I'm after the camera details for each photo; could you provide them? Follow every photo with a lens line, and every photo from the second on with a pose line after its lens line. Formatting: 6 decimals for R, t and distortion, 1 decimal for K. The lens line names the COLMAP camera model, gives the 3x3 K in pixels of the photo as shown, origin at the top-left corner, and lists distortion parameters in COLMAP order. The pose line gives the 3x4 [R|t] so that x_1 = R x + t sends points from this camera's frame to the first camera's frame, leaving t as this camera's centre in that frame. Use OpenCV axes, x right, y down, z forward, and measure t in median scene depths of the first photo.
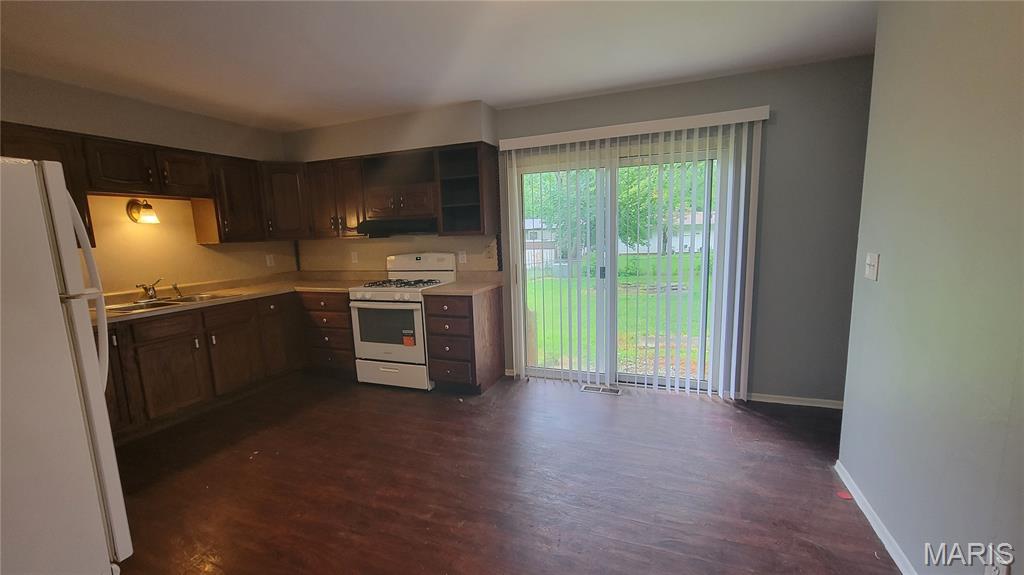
lens RADIAL K [[418.9, 0, 514.2], [0, 418.9, 296.2], [0, 0, 1]] dist [-0.000928, -0.000027]
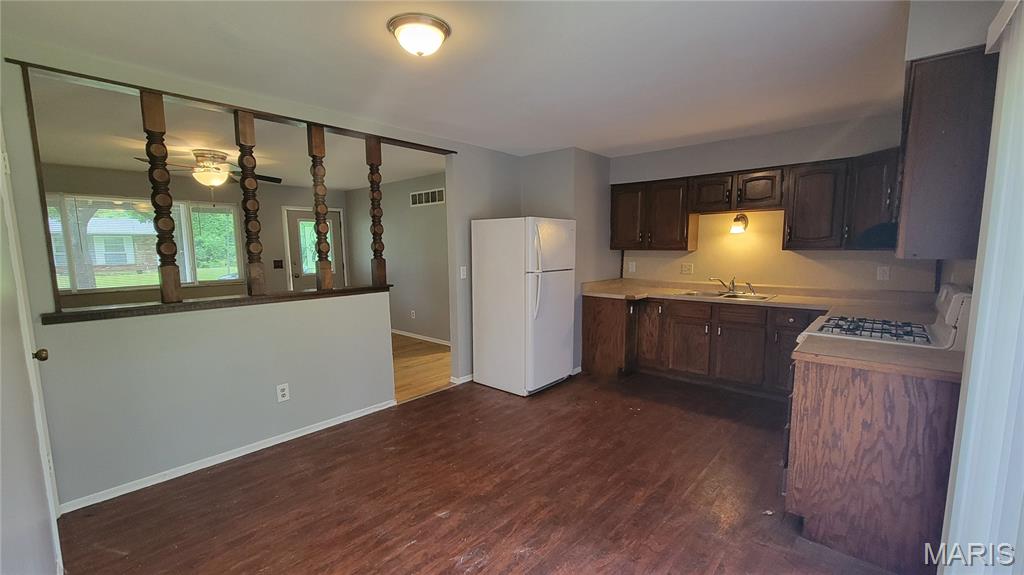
lens RADIAL K [[418.9, 0, 514.2], [0, 418.9, 296.2], [0, 0, 1]] dist [-0.000928, -0.000027]
pose [[-0.347842, 0.145746, -0.926155, 0.529894], [-0.120959, 0.972611, 0.198486, -0.145680], [0.929718, 0.181068, -0.320686, 0.752031]]
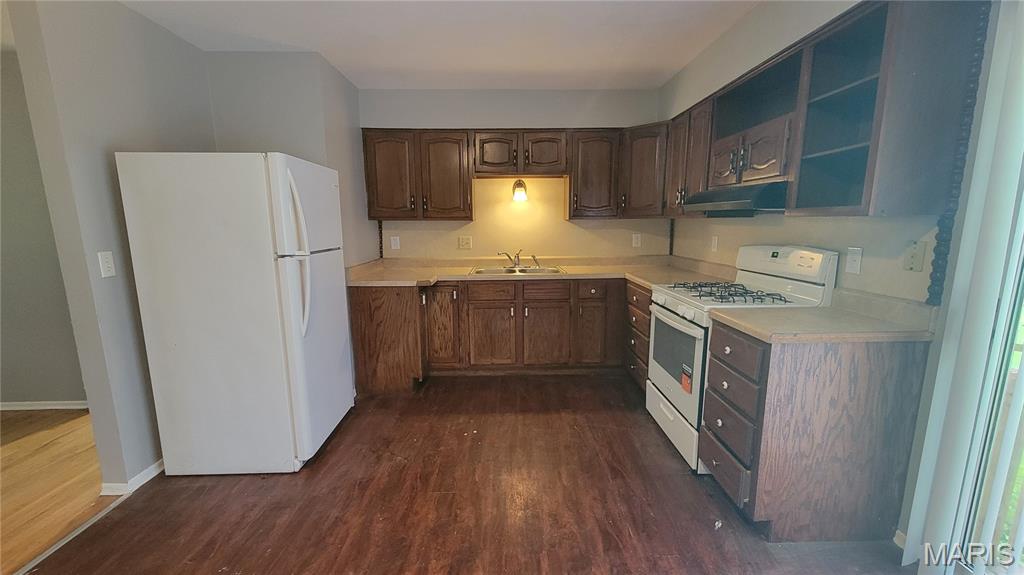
lens RADIAL K [[418.9, 0, 514.2], [0, 418.9, 296.2], [0, 0, 1]] dist [-0.000928, -0.000027]
pose [[0.385270, 0.190370, -0.902954, 0.192404], [-0.143469, 0.978949, 0.145177, -0.075111], [0.911583, 0.073613, 0.404472, 0.499018]]
